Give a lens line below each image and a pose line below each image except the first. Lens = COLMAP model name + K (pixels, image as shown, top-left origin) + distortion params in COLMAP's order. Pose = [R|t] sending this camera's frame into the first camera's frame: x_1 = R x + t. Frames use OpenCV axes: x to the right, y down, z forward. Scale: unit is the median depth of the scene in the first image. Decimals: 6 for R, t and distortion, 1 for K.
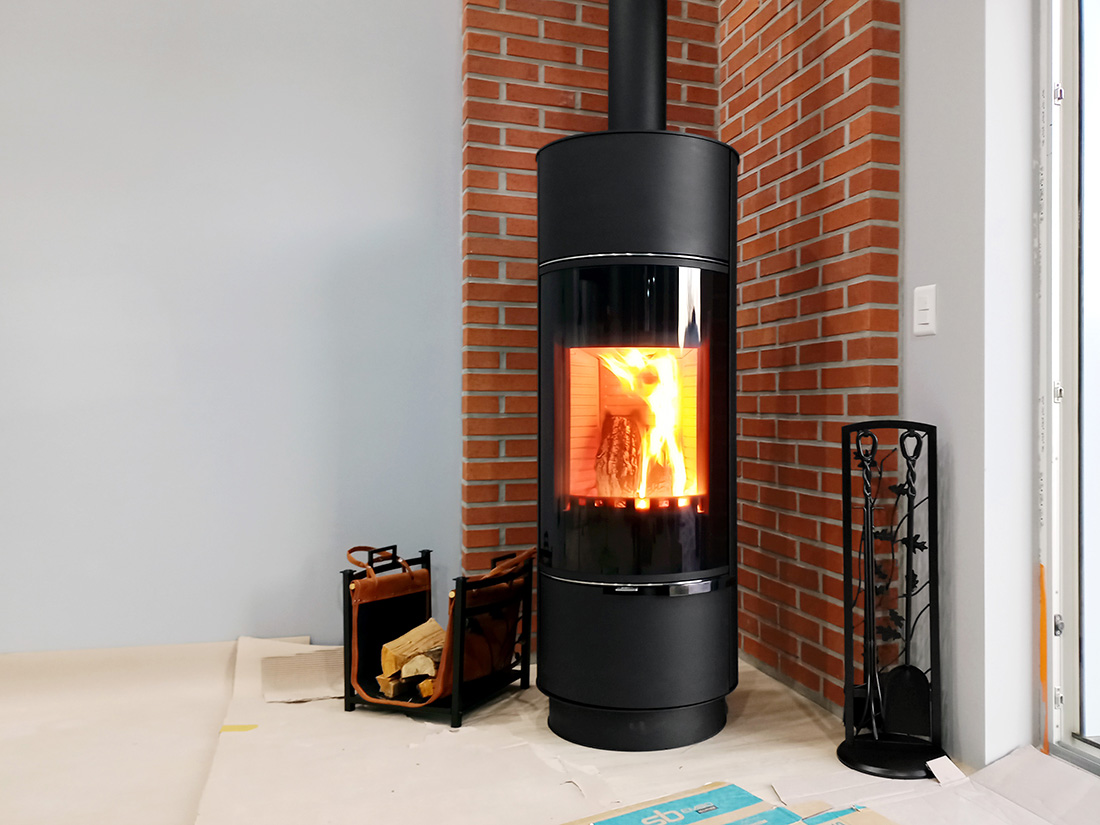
lens RADIAL K [[892.1, 0, 609.2], [0, 892.1, 404.2], [0, 0, 1]] dist [0.045901, -0.055228]
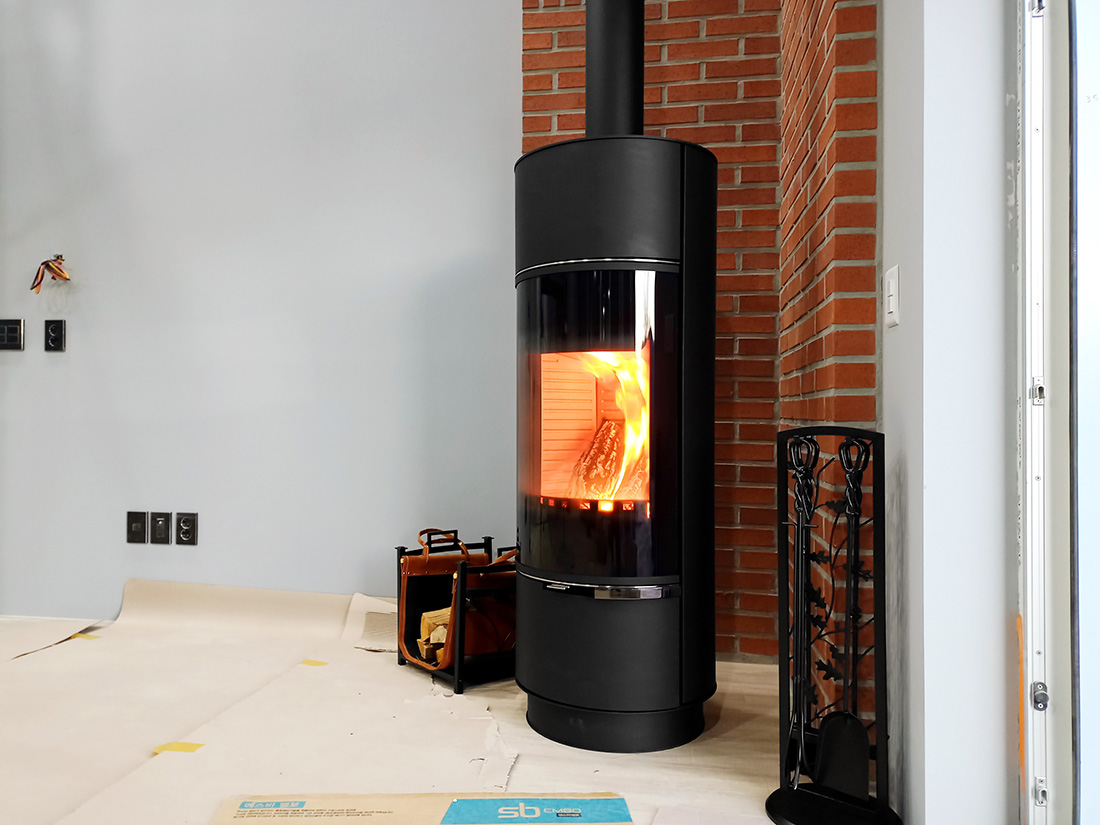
lens RADIAL K [[796.1, 0, 498.6], [0, 796.1, 407.3], [0, 0, 1]] dist [0.033894, -0.018605]
pose [[0.863751, -0.002061, -0.503915, 0.398808], [-0.000666, 0.999986, -0.005232, 0.003210], [0.503918, 0.004855, 0.863738, 0.154958]]
